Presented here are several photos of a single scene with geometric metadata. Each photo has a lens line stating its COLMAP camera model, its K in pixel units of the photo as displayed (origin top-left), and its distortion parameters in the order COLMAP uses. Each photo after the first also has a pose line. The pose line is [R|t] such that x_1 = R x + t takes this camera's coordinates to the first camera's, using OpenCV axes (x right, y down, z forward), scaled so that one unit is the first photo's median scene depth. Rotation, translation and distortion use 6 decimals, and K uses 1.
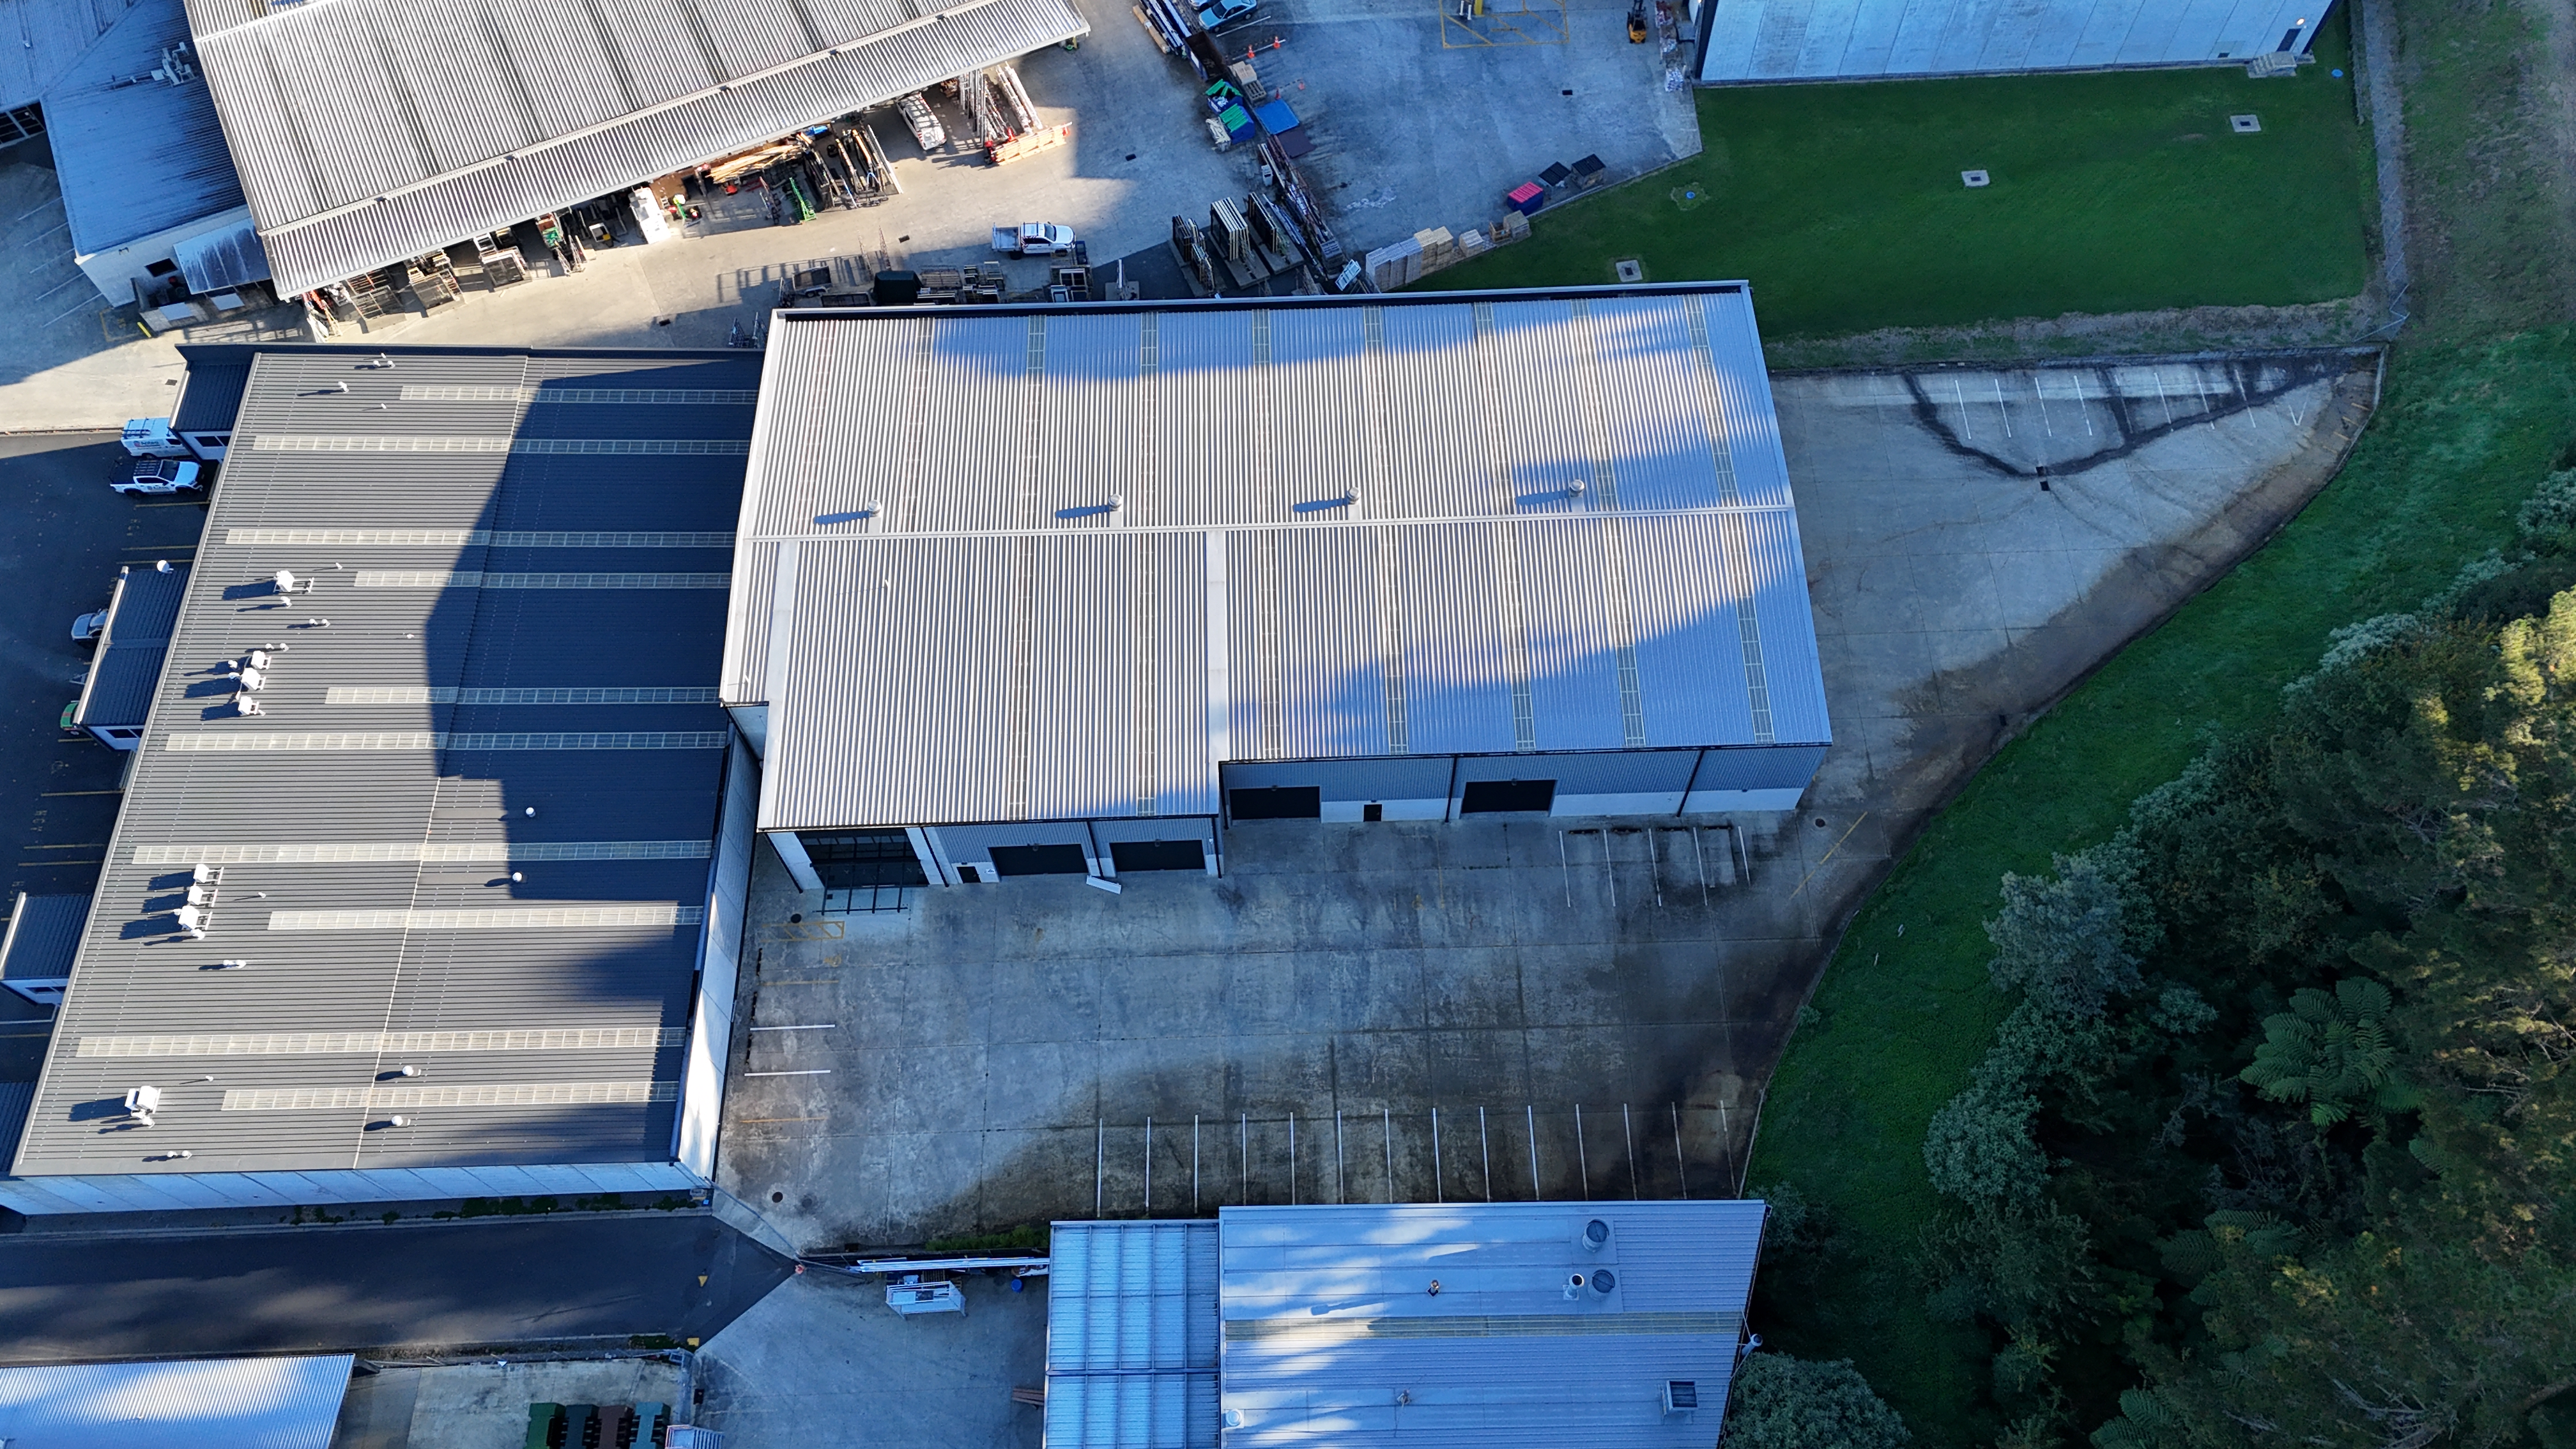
lens RADIAL K [[1908.6, 0, 1288.5], [0, 1908.6, 721.3], [0, 0, 1]] dist [0.027890, -0.017715]
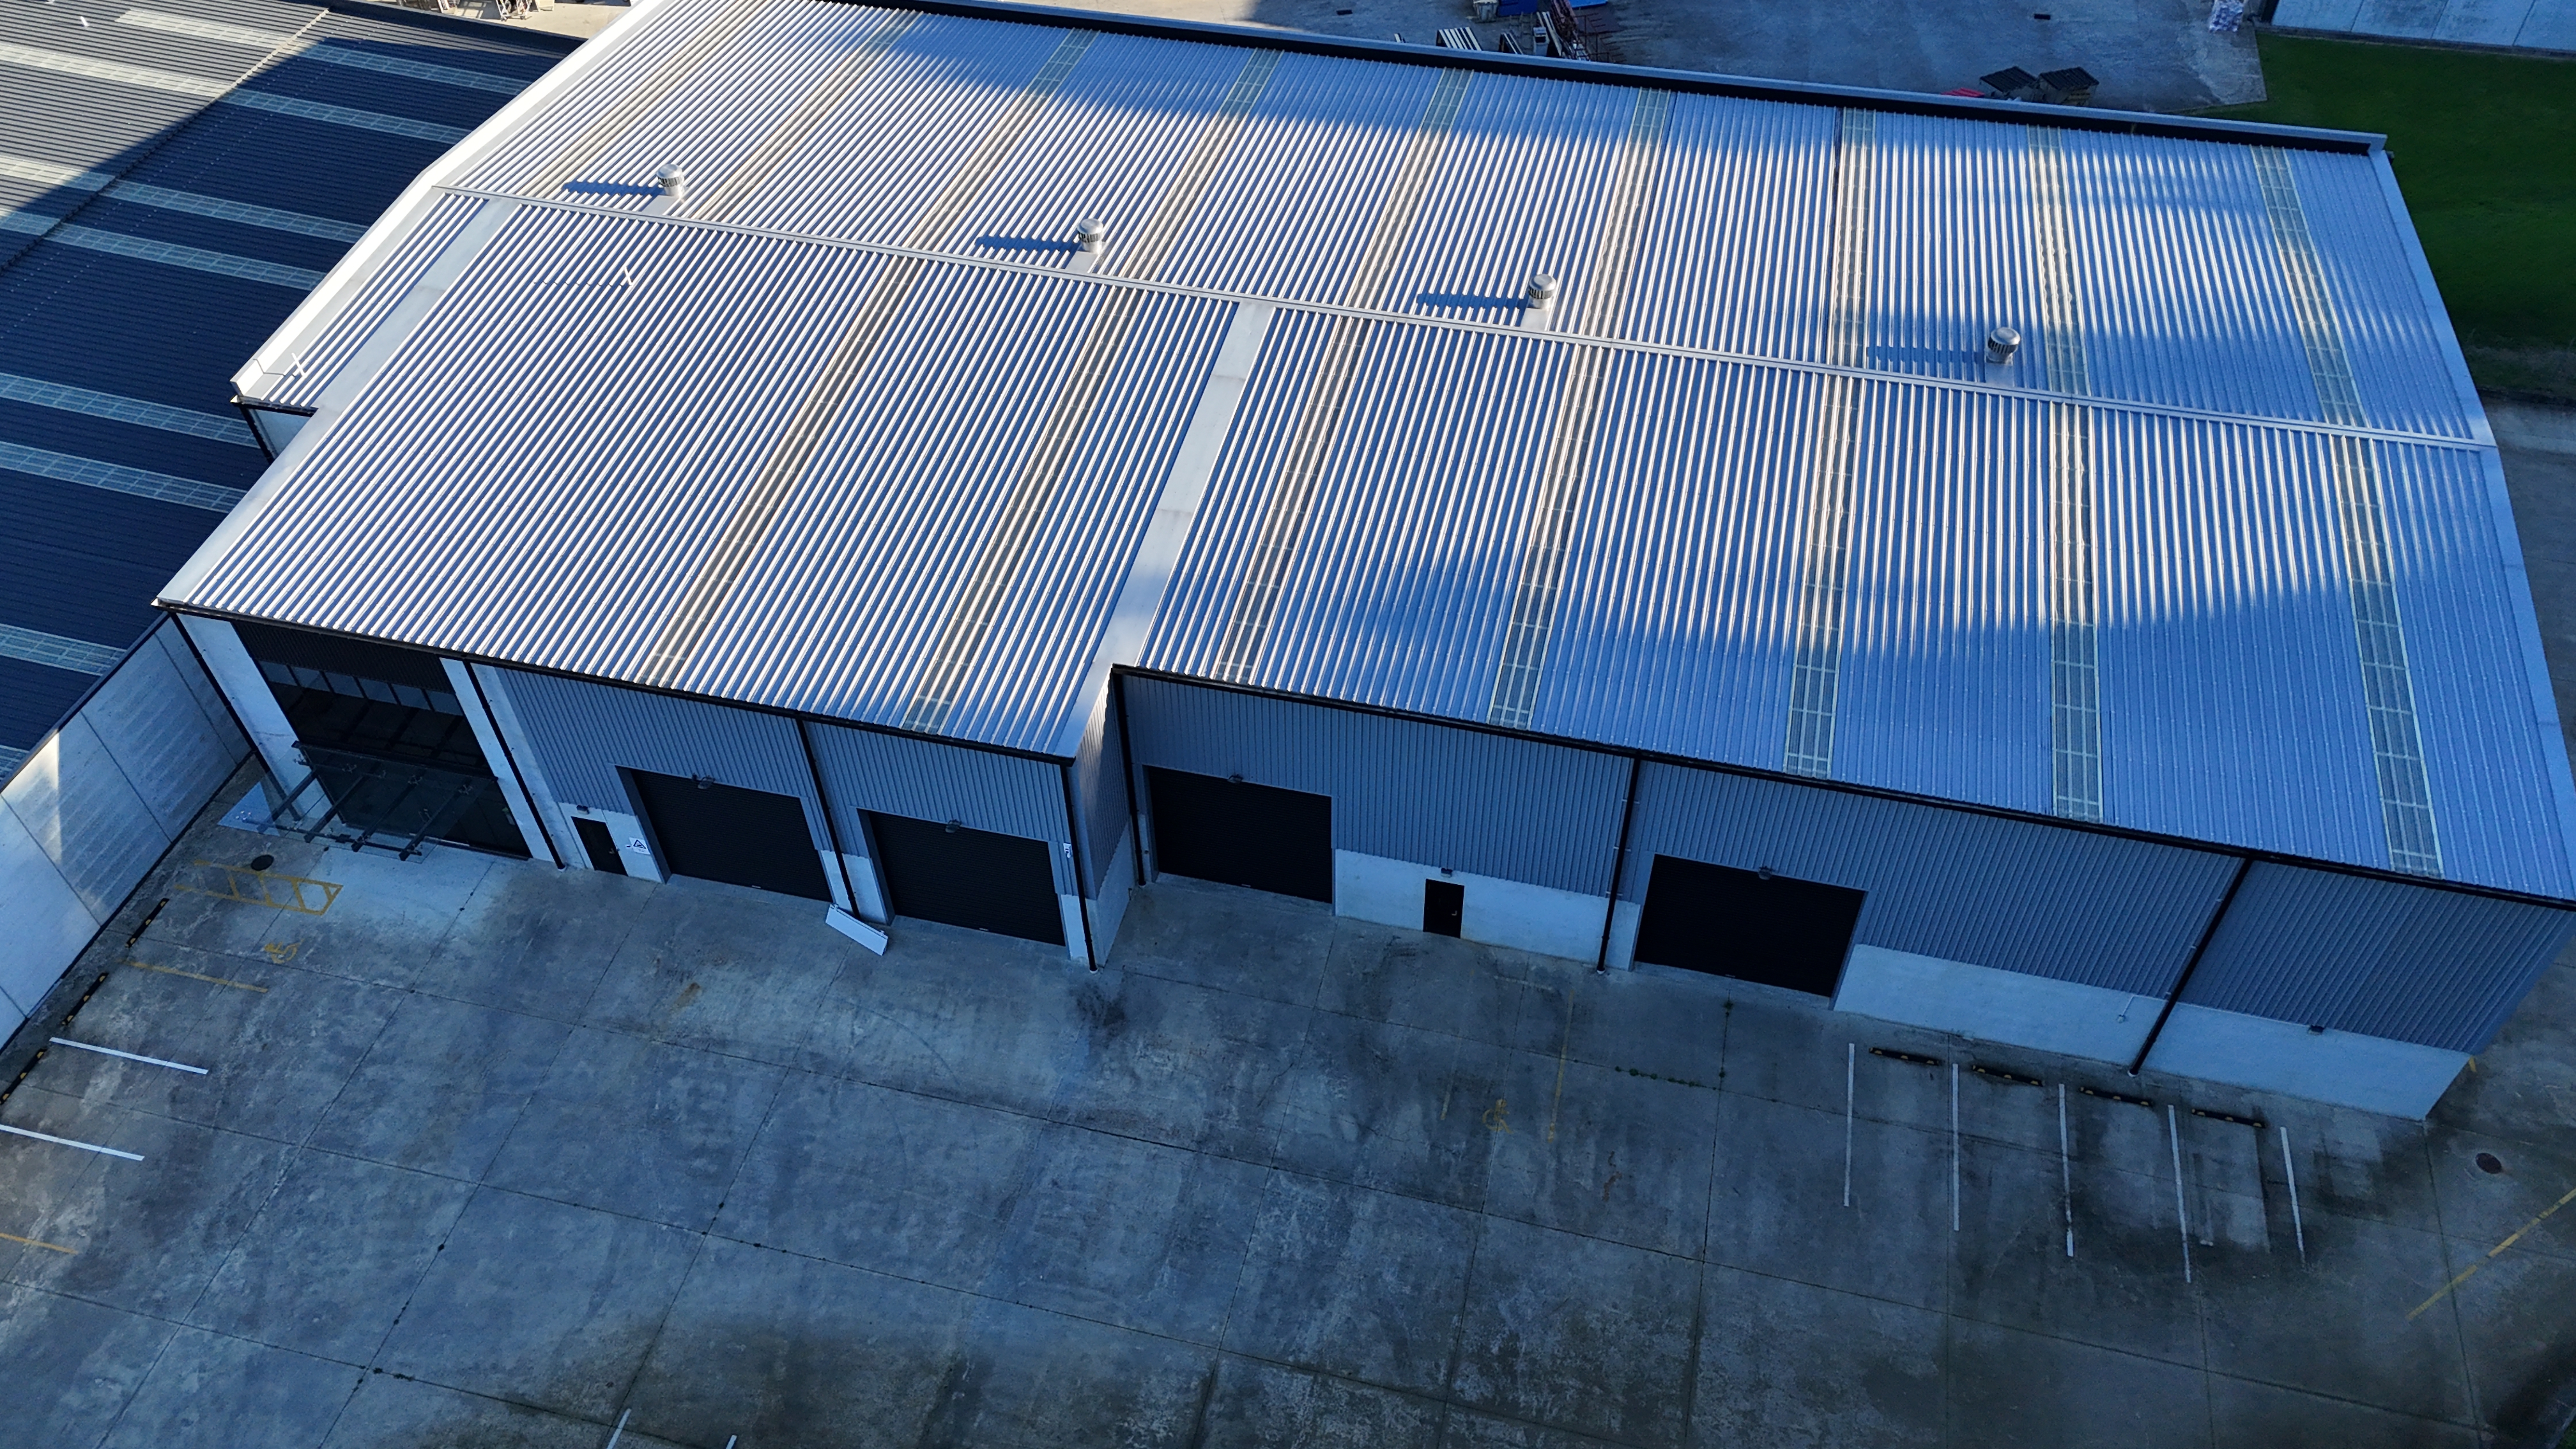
lens RADIAL K [[1908.6, 0, 1286.7], [0, 1908.6, 723.3], [0, 0, 1]] dist [0.027890, -0.017715]
pose [[0.964249, 0.192646, -0.181966, 0.083800], [-0.233493, 0.942374, -0.239609, 0.126909], [0.125320, 0.273531, 0.953664, 0.548603]]
